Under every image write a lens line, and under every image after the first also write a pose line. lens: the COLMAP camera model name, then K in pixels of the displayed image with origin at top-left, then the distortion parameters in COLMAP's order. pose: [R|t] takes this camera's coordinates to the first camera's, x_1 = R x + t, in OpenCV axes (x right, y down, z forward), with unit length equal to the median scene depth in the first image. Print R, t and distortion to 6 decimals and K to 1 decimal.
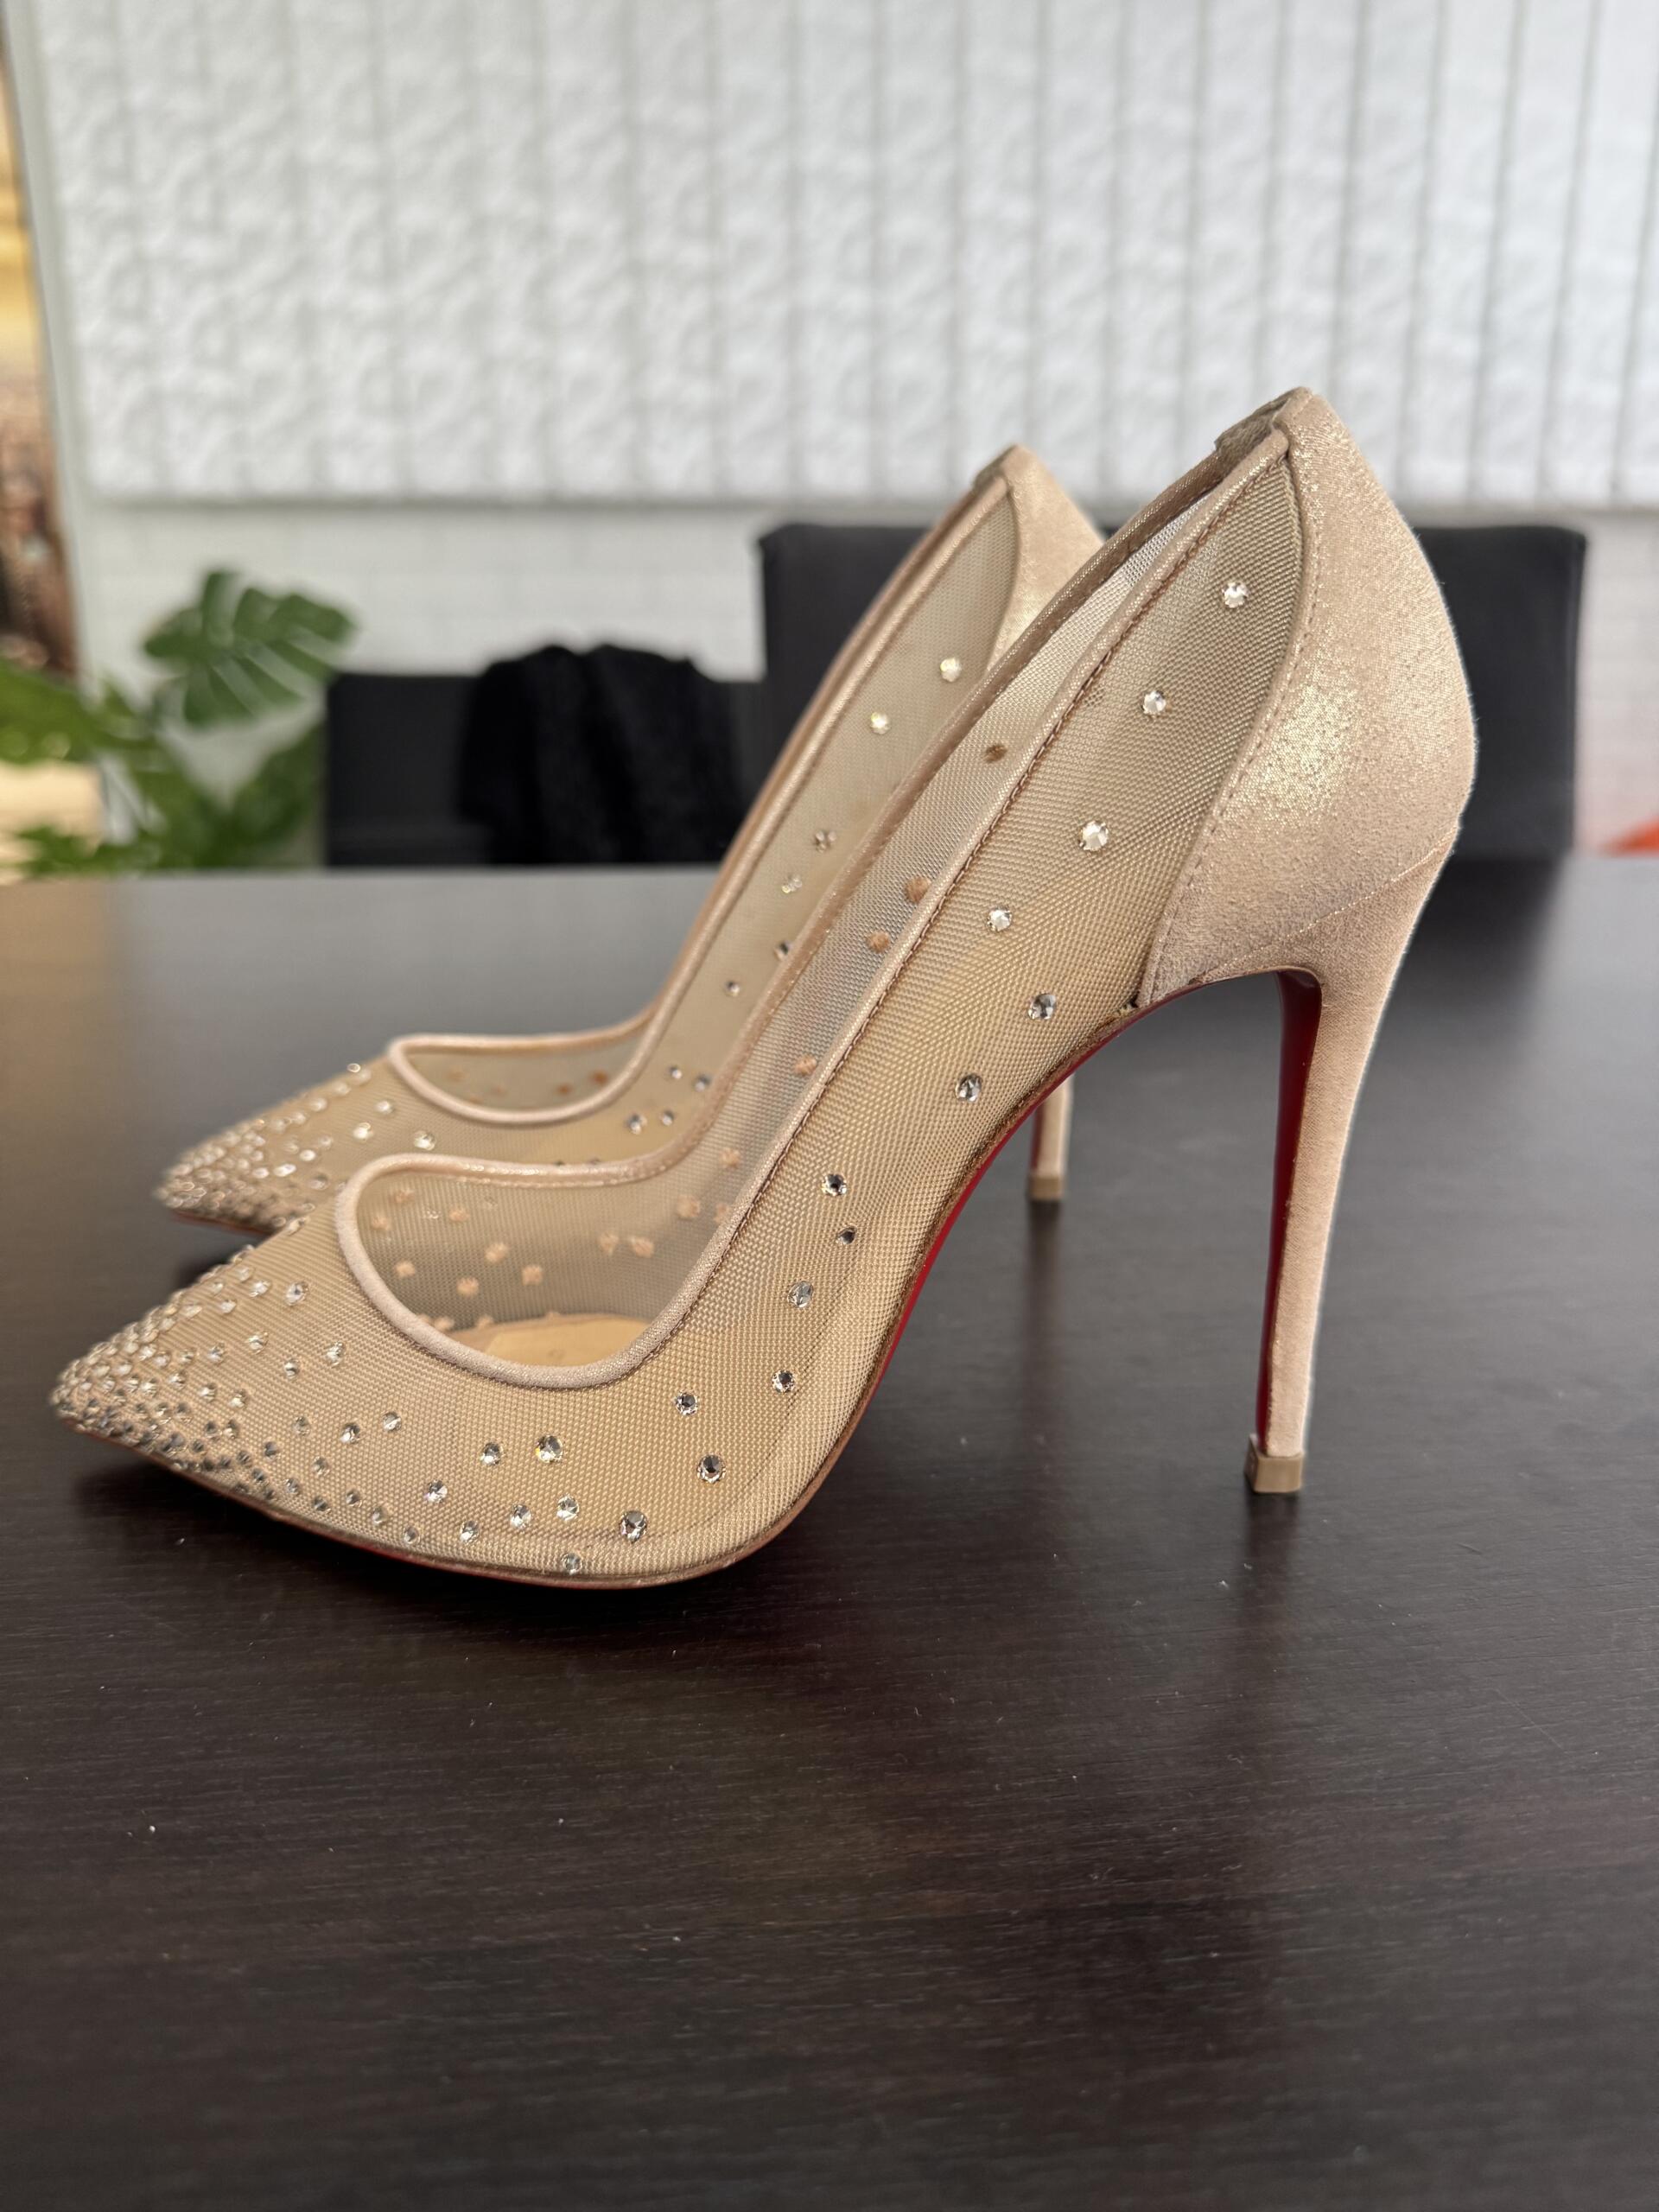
lens RADIAL K [[1670.8, 0, 829.5], [0, 1670.8, 1106.0], [0, 0, 1]] dist [-0.033097, 0.008981]
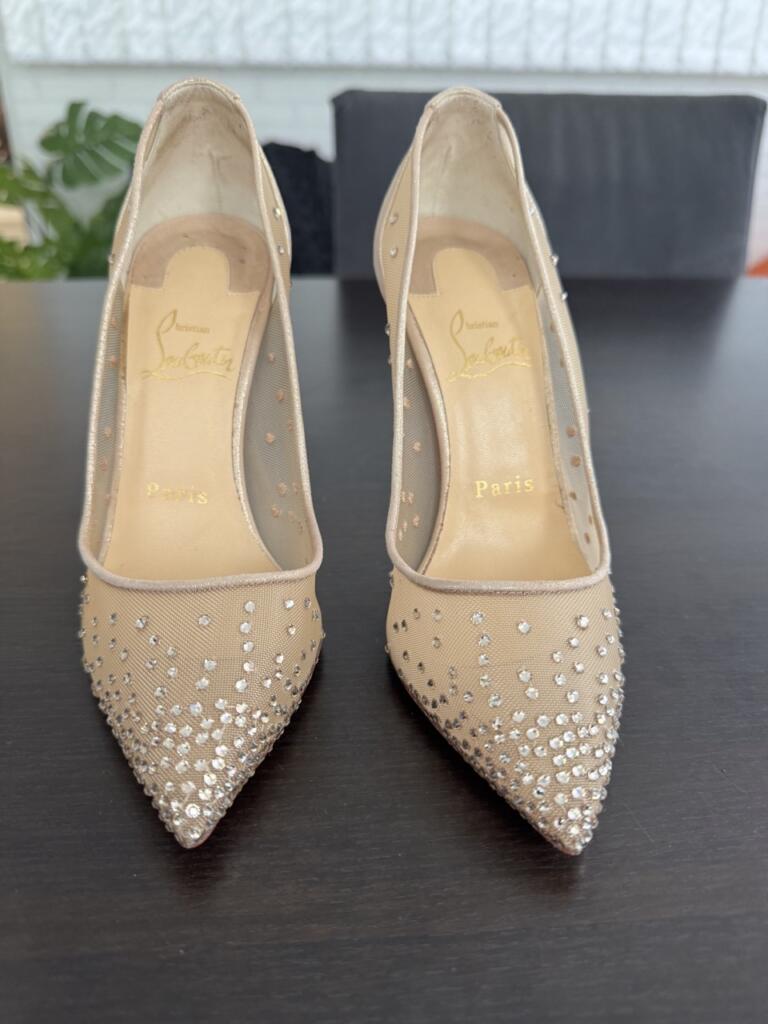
lens RADIAL K [[773.5, 0, 384.0], [0, 773.5, 512.0], [0, 0, 1]] dist [-0.033097, 0.008981]
pose [[0.999852, 0.015109, -0.008280, 0.131460], [-0.013314, 0.982606, 0.185224, -0.160865], [0.010935, -0.185086, 0.982661, 0.186681]]
